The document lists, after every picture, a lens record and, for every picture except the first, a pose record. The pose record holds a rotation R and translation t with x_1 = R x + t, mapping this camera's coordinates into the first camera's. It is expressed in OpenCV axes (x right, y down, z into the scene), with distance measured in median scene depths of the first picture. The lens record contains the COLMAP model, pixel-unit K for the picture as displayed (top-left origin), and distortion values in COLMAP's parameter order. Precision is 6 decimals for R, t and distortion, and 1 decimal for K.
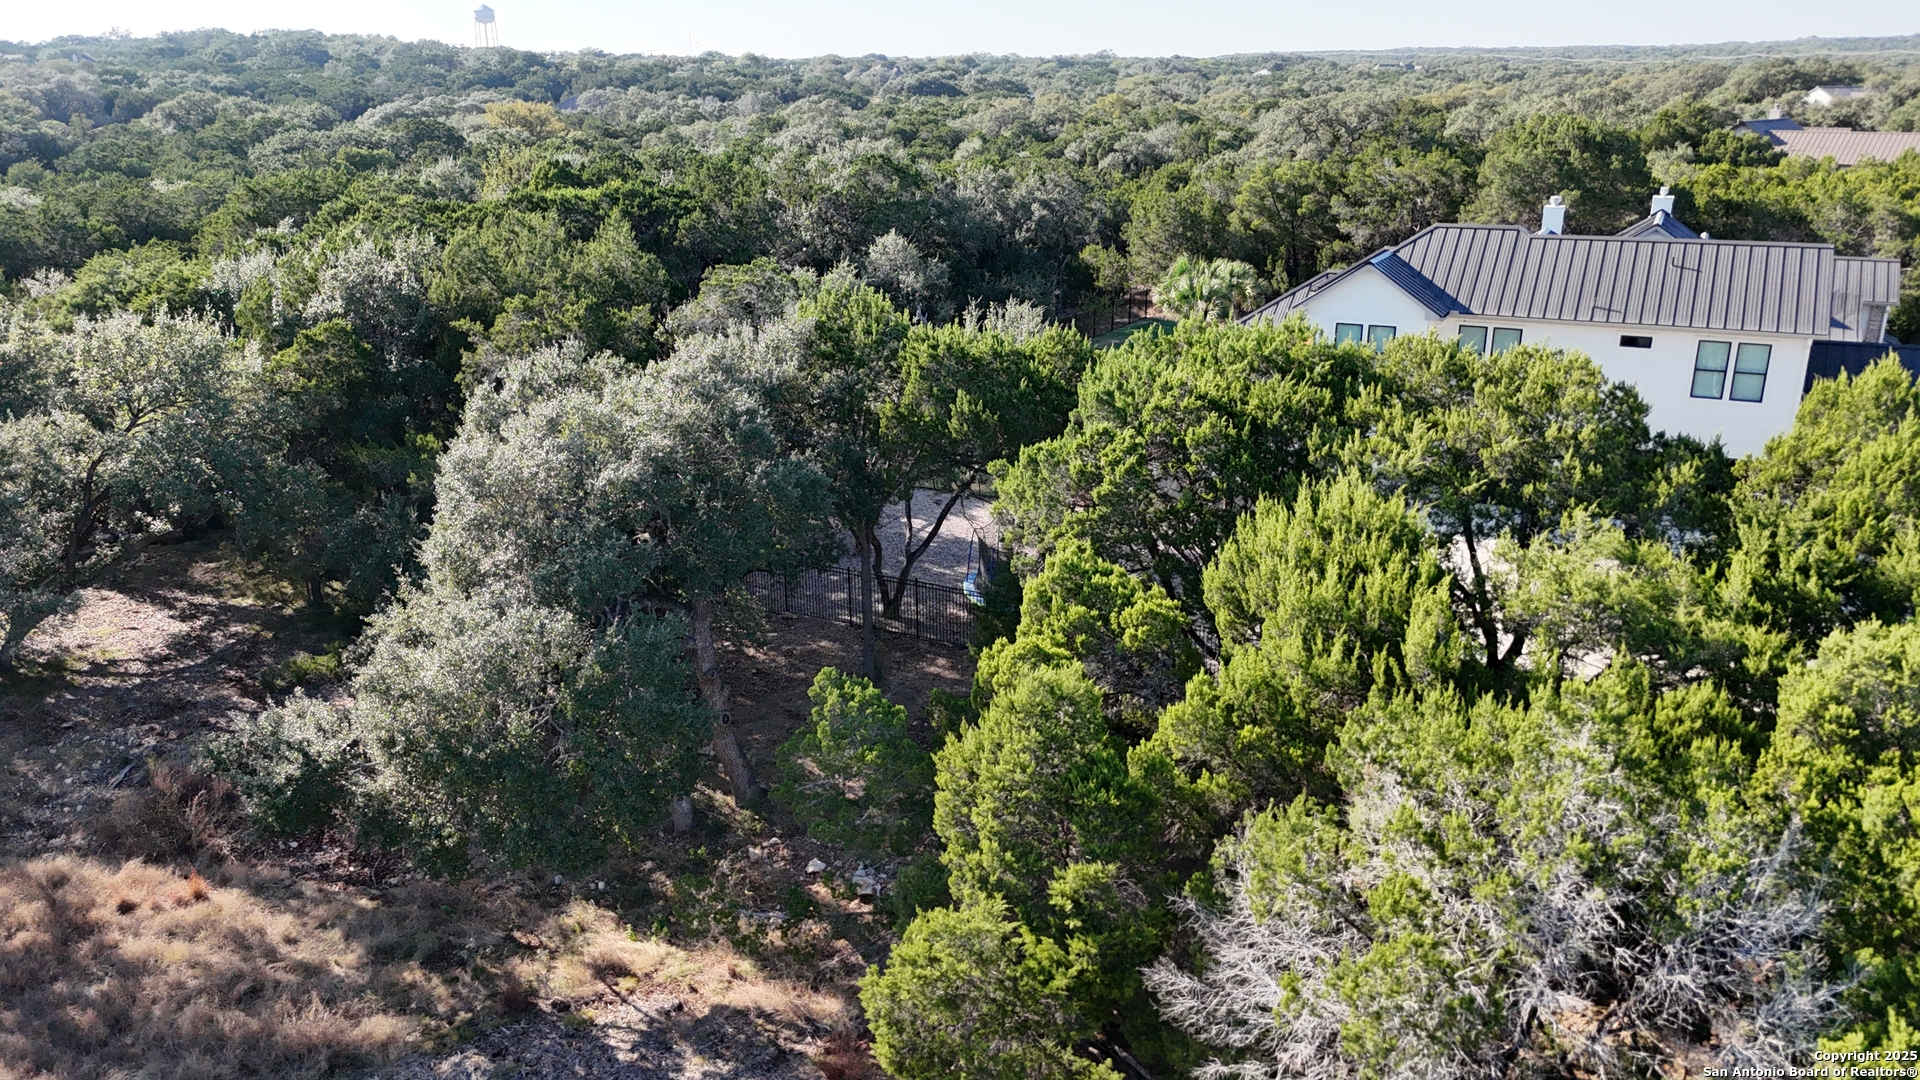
lens RADIAL K [[1418.1, 0, 967.5], [0, 1418.1, 539.2], [0, 0, 1]] dist [0.080799, -0.087485]
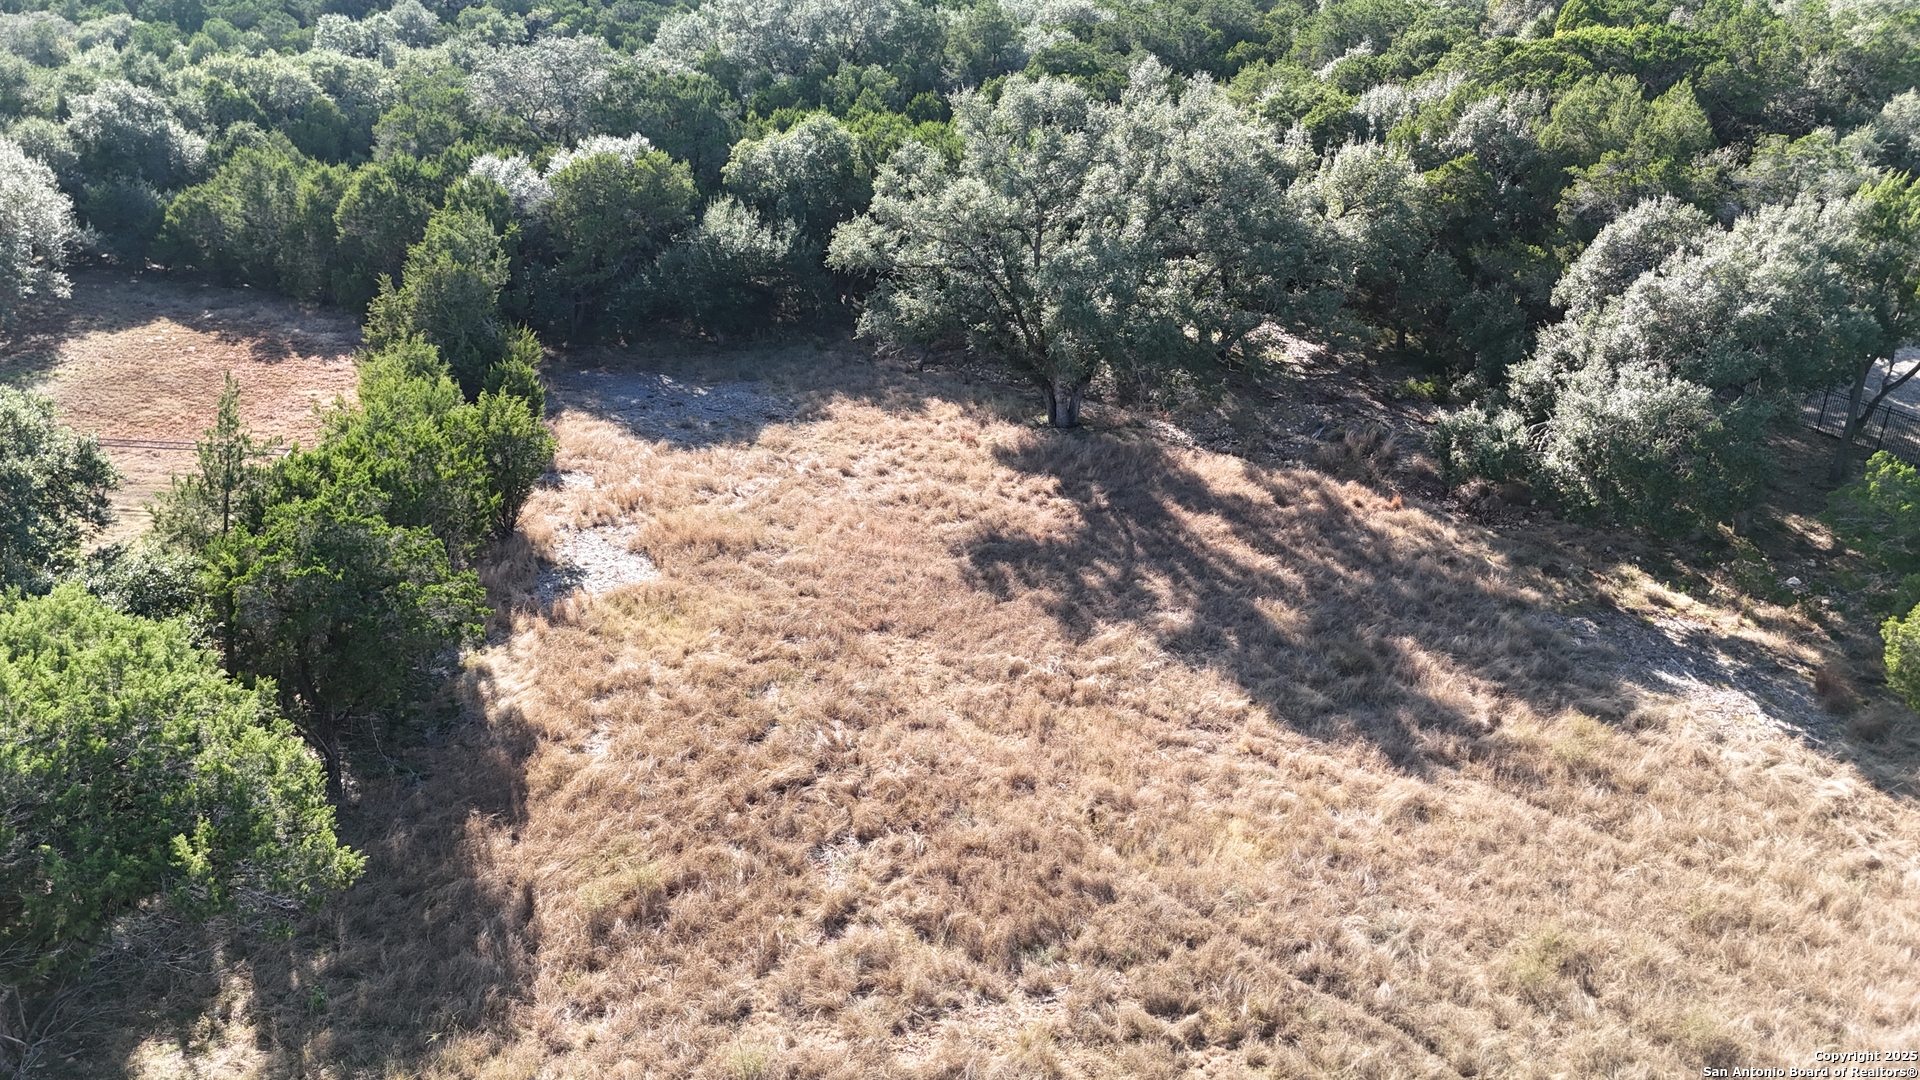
lens RADIAL K [[1418.1, 0, 967.5], [0, 1418.1, 539.2], [0, 0, 1]] dist [0.080799, -0.087485]
pose [[0.853956, 0.234405, -0.464557, -0.075587], [-0.154835, 0.966815, 0.203213, 0.004961], [0.496774, -0.101605, 0.861912, -0.368140]]
